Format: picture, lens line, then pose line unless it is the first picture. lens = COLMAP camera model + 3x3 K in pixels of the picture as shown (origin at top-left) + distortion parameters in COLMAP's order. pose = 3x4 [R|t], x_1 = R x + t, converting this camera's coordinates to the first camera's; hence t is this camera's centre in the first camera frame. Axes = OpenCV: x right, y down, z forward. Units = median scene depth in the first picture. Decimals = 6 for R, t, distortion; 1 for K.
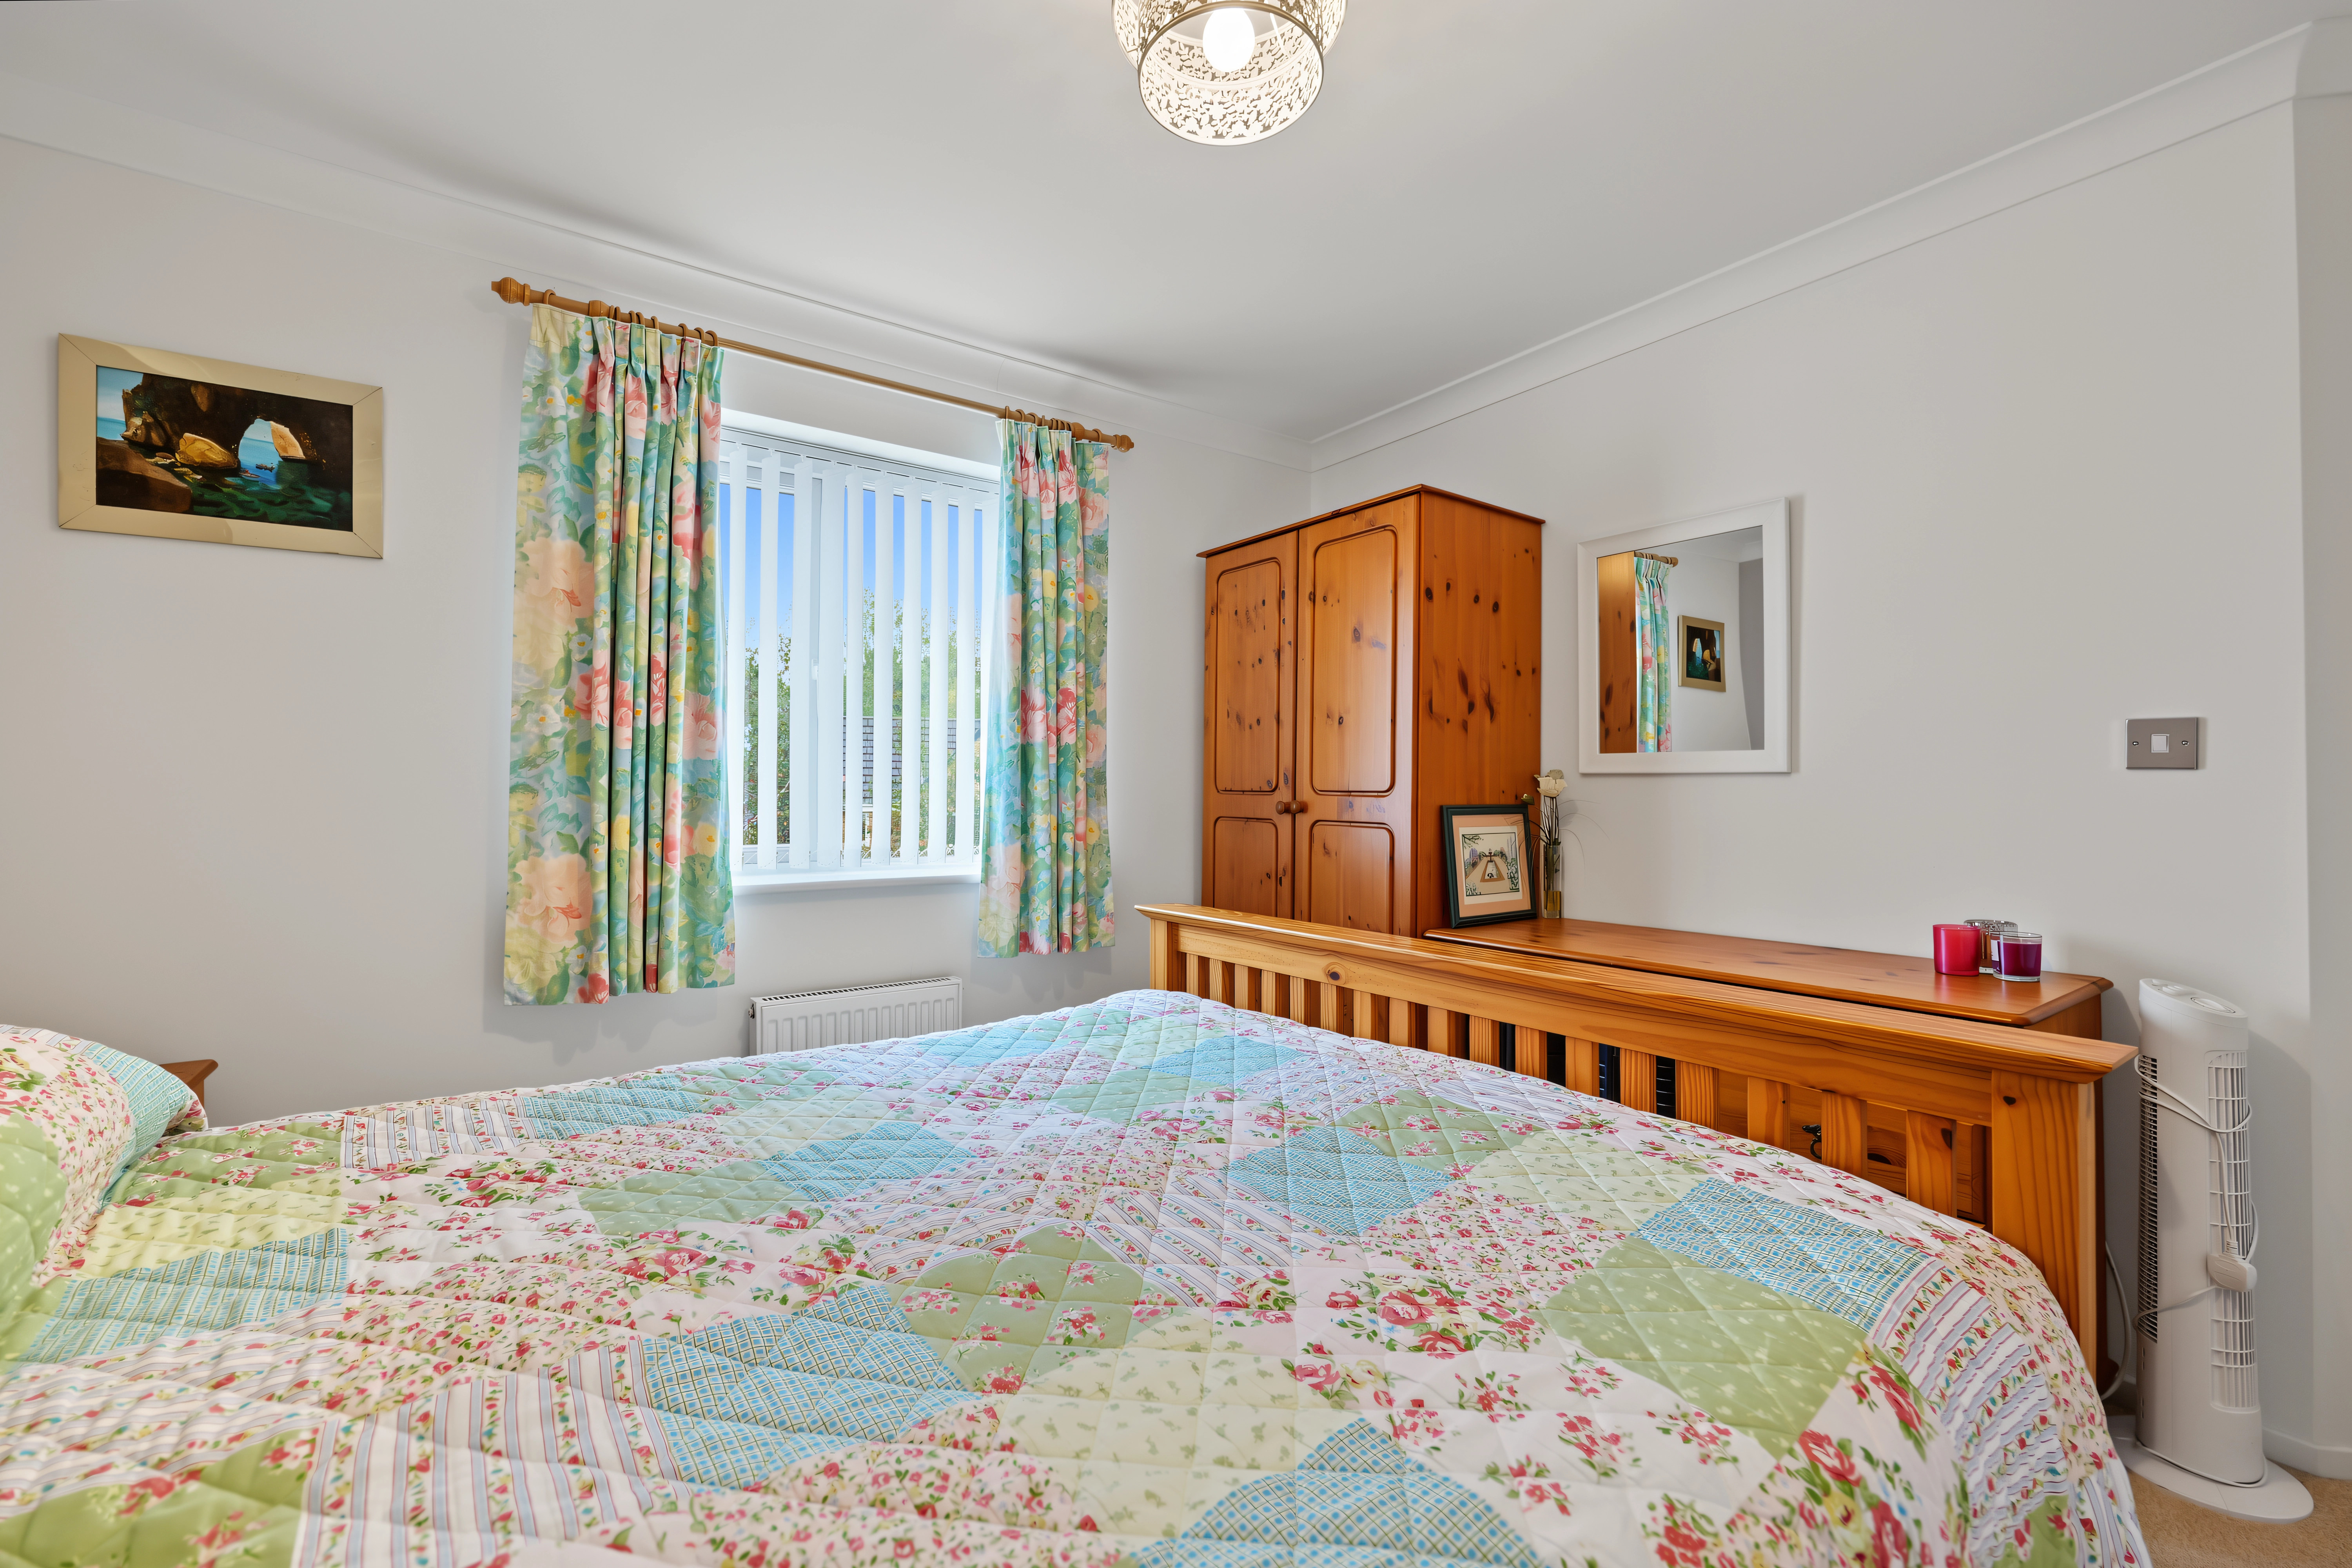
lens RADIAL K [[968.7, 0, 1174.9], [0, 968.7, 781.2], [0, 0, 1]] dist [-0.014051, -0.000117]
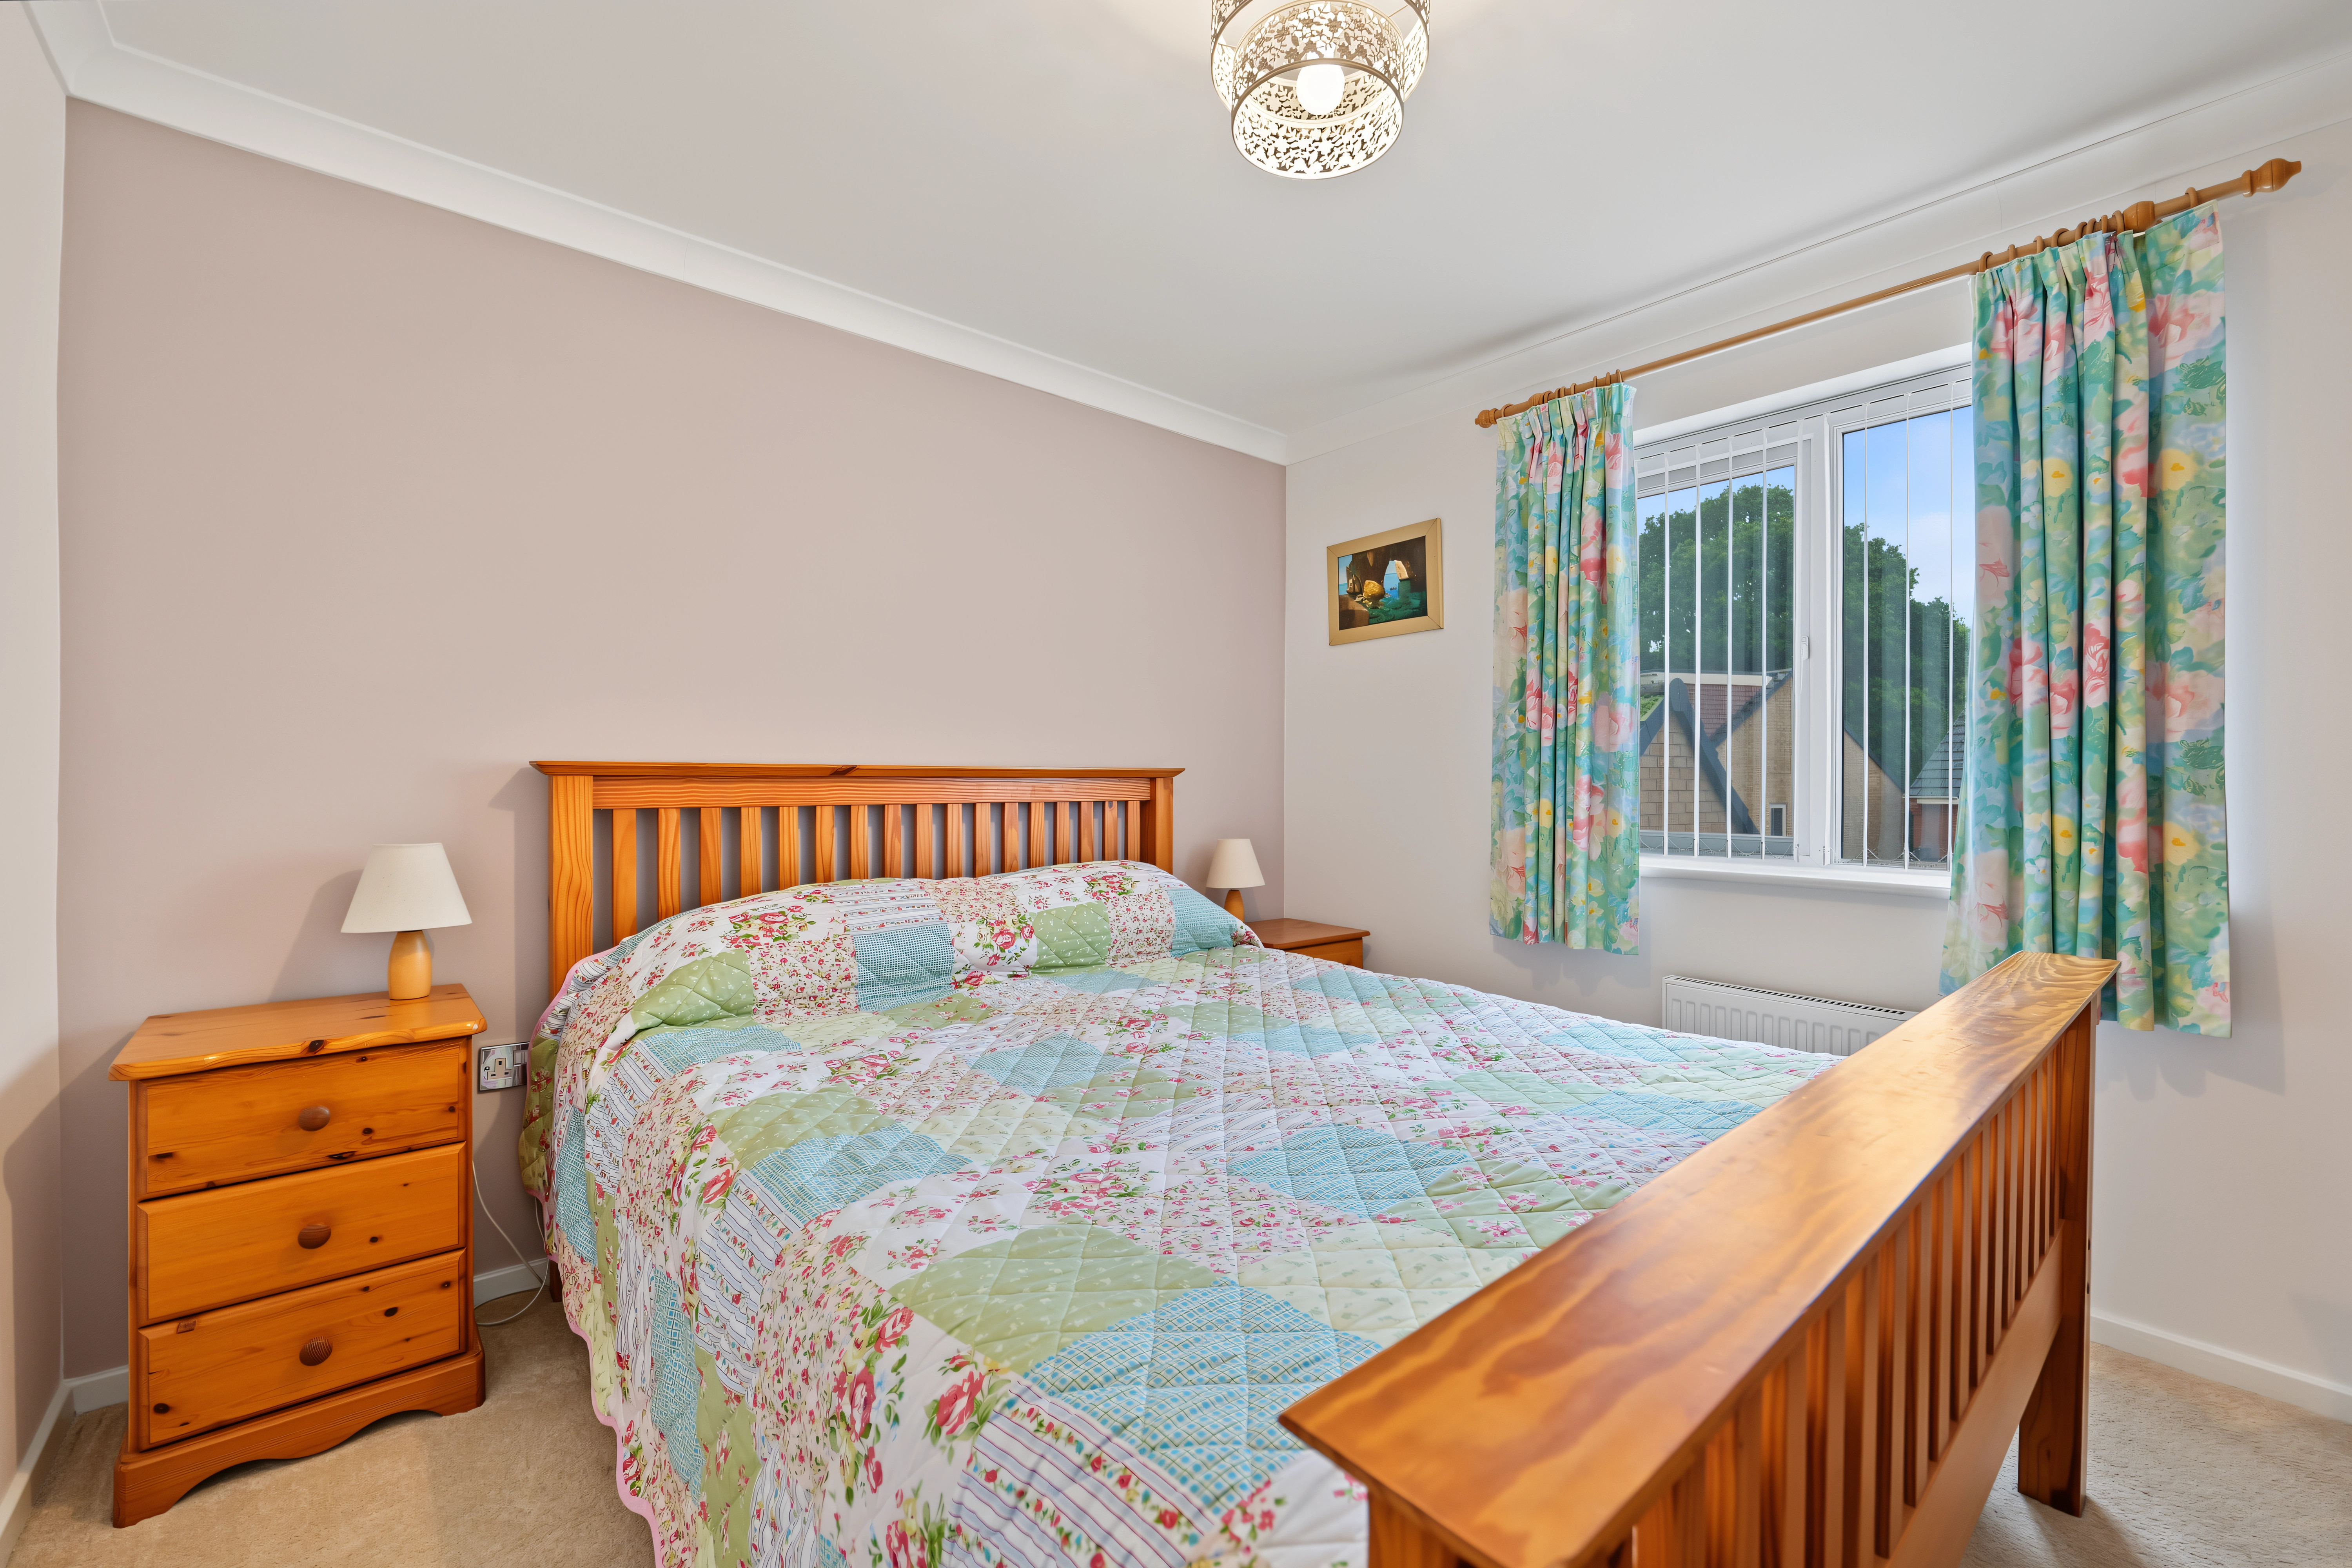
lens RADIAL K [[968.7, 0, 1178.8], [0, 968.7, 784.3], [0, 0, 1]] dist [-0.014051, -0.000117]
pose [[0.085620, 0.002053, -0.996326, 0.675953], [0.009346, 0.999952, 0.002864, 0.008340], [0.996284, -0.009557, 0.085597, 0.443351]]
